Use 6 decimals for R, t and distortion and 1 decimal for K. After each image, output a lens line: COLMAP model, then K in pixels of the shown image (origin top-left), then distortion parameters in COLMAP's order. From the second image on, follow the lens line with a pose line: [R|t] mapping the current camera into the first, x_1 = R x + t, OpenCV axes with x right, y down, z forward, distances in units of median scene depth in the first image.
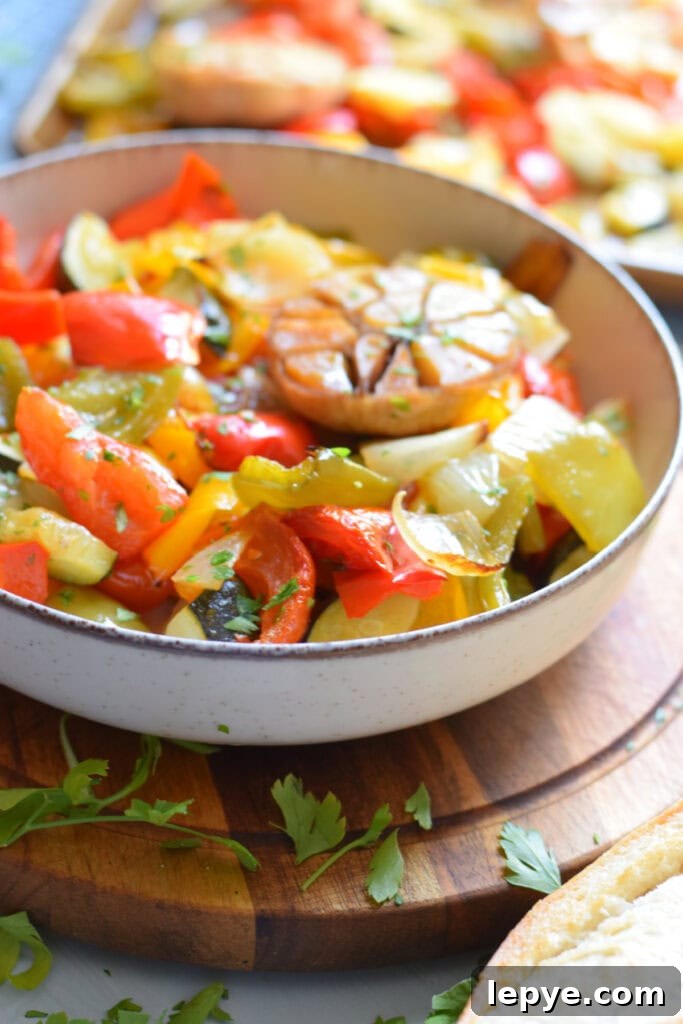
lens RADIAL K [[2375.1, 0, 339.5], [0, 2375.1, 512.5], [0, 0, 1]] dist [-0.130687, 0.000000]
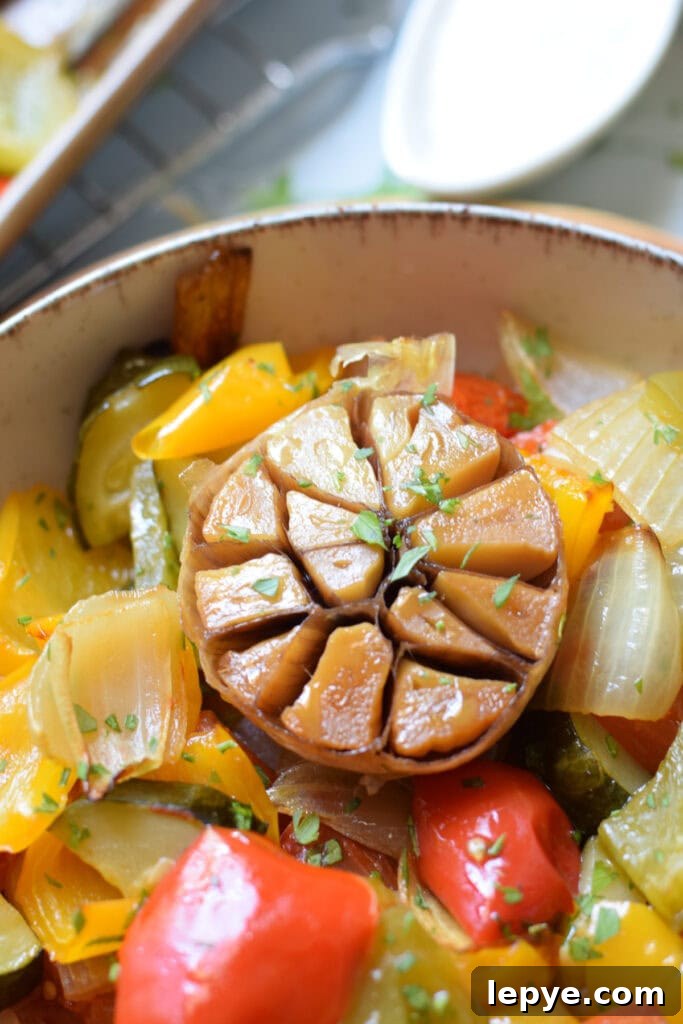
lens RADIAL K [[2586.8, 0, 346.9], [0, 2586.8, 508.3], [0, 0, 1]] dist [-0.158283, 0.000000]
pose [[0.382662, -0.861212, 0.334490, -0.213634], [0.631080, 0.508074, 0.586173, -0.534489], [-0.674765, -0.013216, 0.737915, 0.543367]]
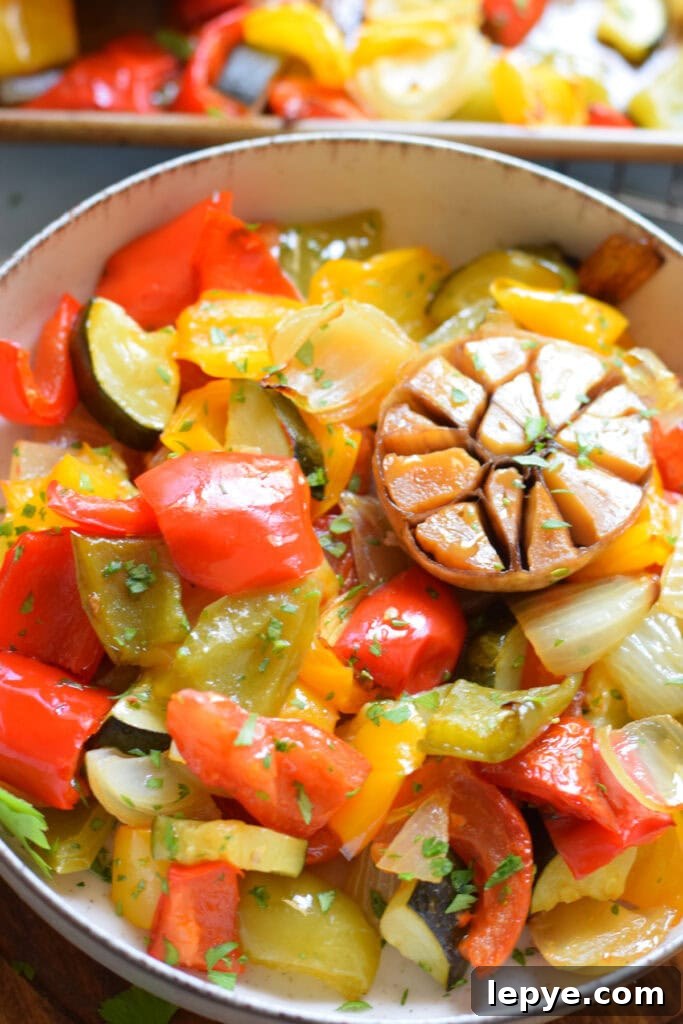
lens RADIAL K [[2375.1, 0, 331.7], [0, 2375.1, 520.8], [0, 0, 1]] dist [-0.130687, 0.000000]
pose [[0.972719, -0.192818, 0.128991, -0.176841], [0.116043, 0.885885, 0.449158, -0.495104], [-0.200877, -0.421936, 0.884092, 0.245965]]
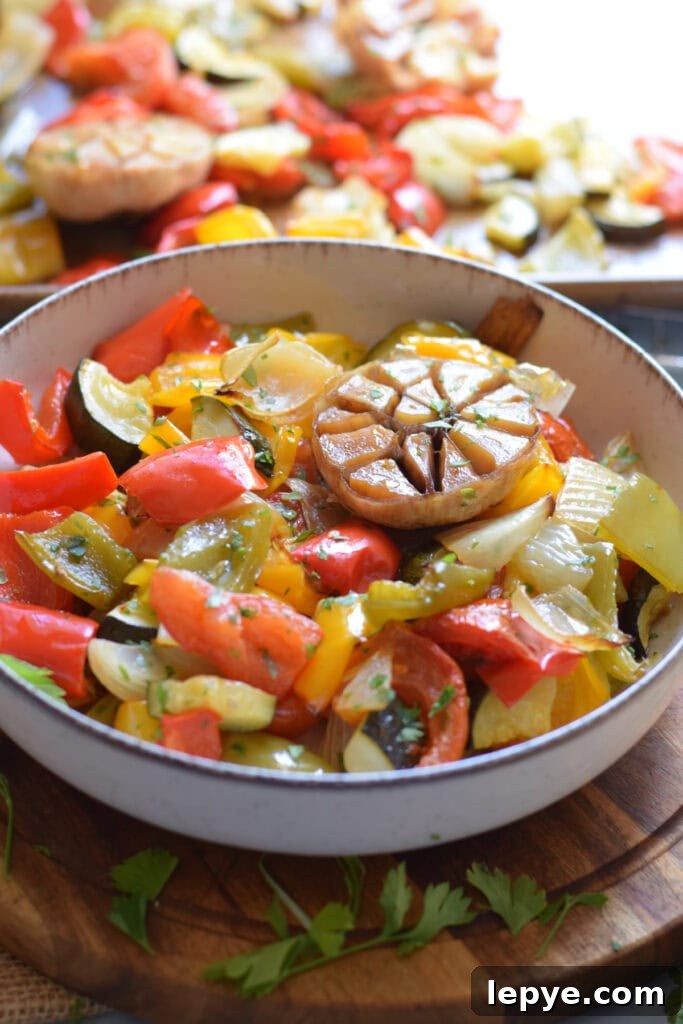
lens RADIAL K [[2375.1, 0, 342.6], [0, 2375.1, 507.6], [0, 0, 1]] dist [-0.130687, 0.000000]
pose [[0.956243, -0.221892, 0.190691, -0.249443], [0.208320, 0.974026, 0.088752, -0.155049], [-0.205432, -0.045144, 0.977630, -0.055939]]
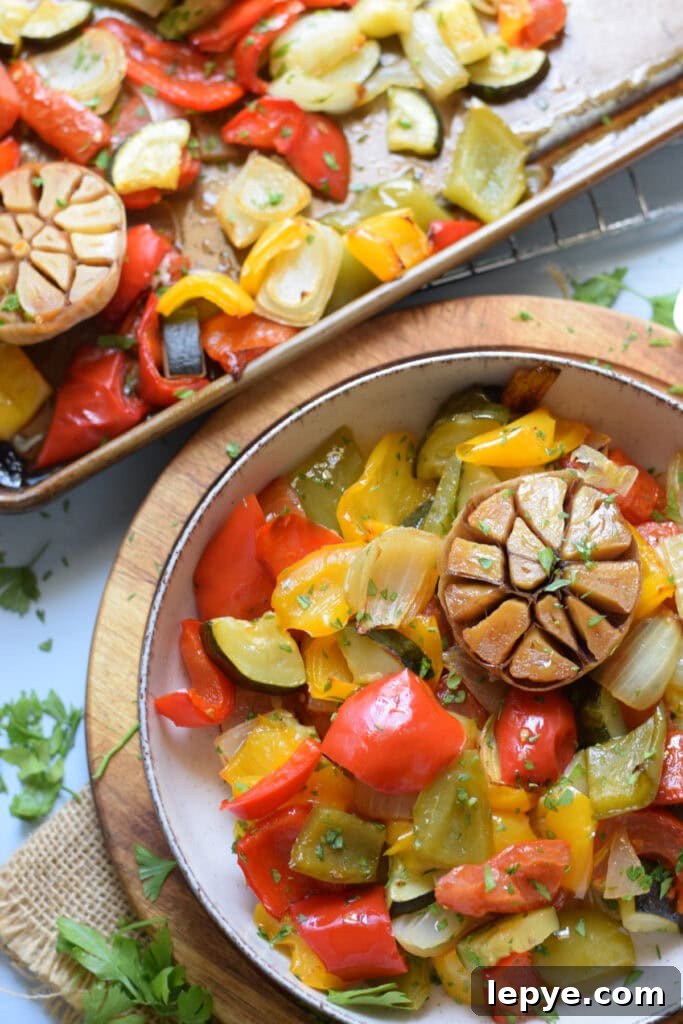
lens RADIAL K [[2375.1, 0, 339.5], [0, 2375.1, 507.8], [0, 0, 1]] dist [-0.130687, 0.000000]
pose [[0.738182, -0.672248, 0.056311, -0.105990], [0.479933, 0.581994, 0.656466, -1.019999], [-0.474080, -0.457566, 0.752251, 0.172256]]
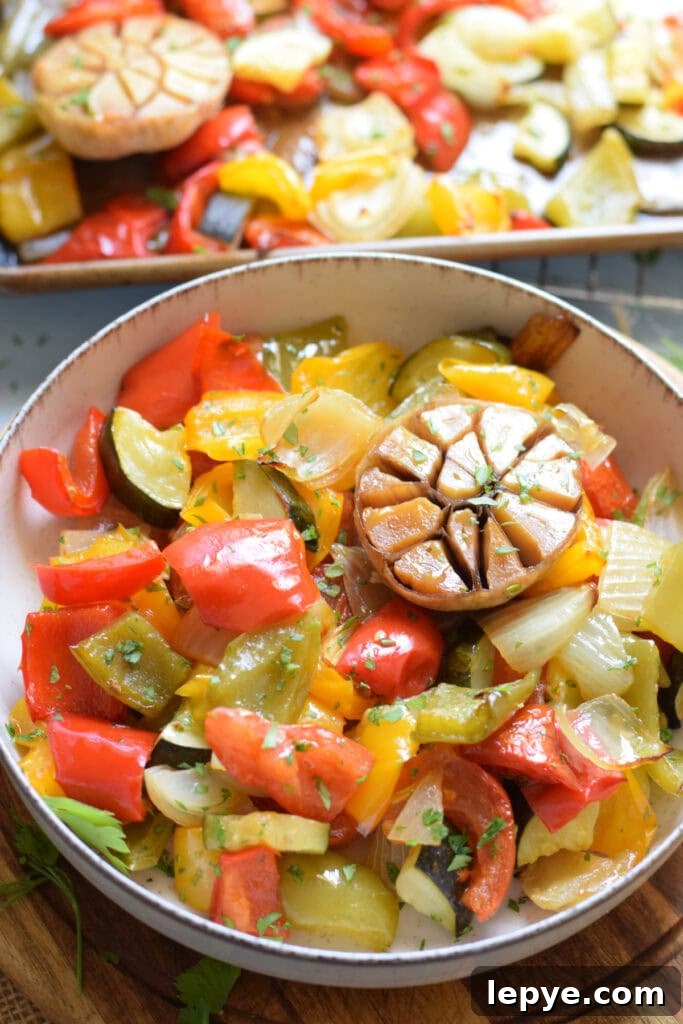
lens RADIAL K [[2375.1, 0, 341.4], [0, 2375.1, 512.1], [0, 0, 1]] dist [-0.130687, 0.000000]
pose [[0.950168, -0.282018, 0.132840, -0.193830], [0.211836, 0.896739, 0.388567, -0.542799], [-0.228706, -0.341063, 0.911795, 0.032500]]
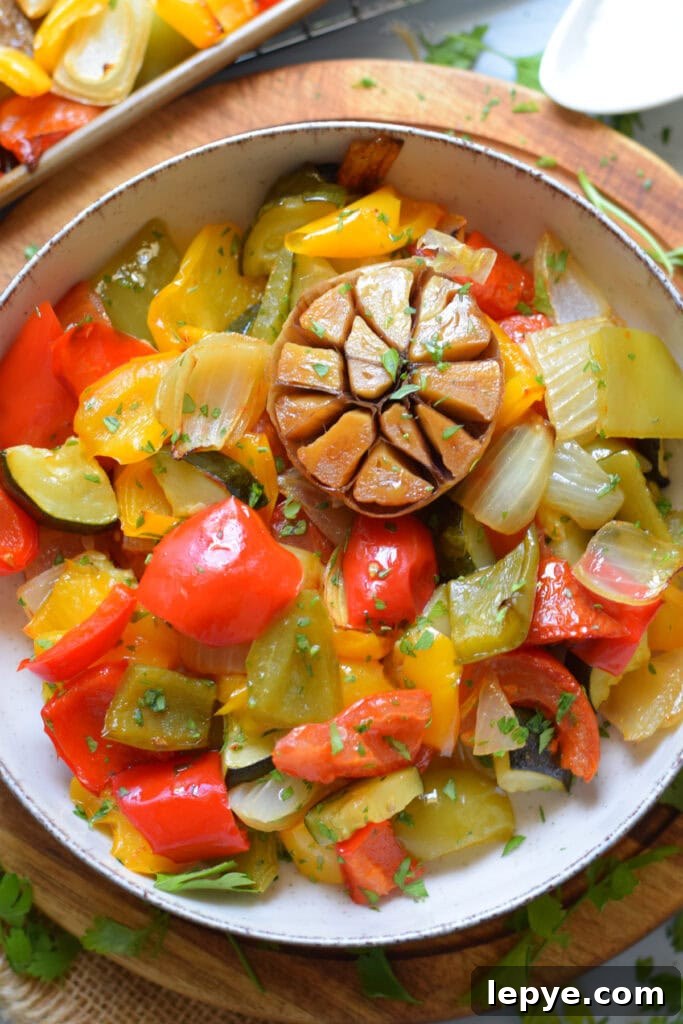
lens RADIAL K [[2375.1, 0, 344.0], [0, 2375.1, 513.9], [0, 0, 1]] dist [-0.130687, 0.000000]
pose [[0.708959, -0.705041, 0.017176, -0.052291], [0.493232, 0.513087, 0.702470, -0.847116], [-0.504083, -0.489551, 0.711506, 0.272940]]
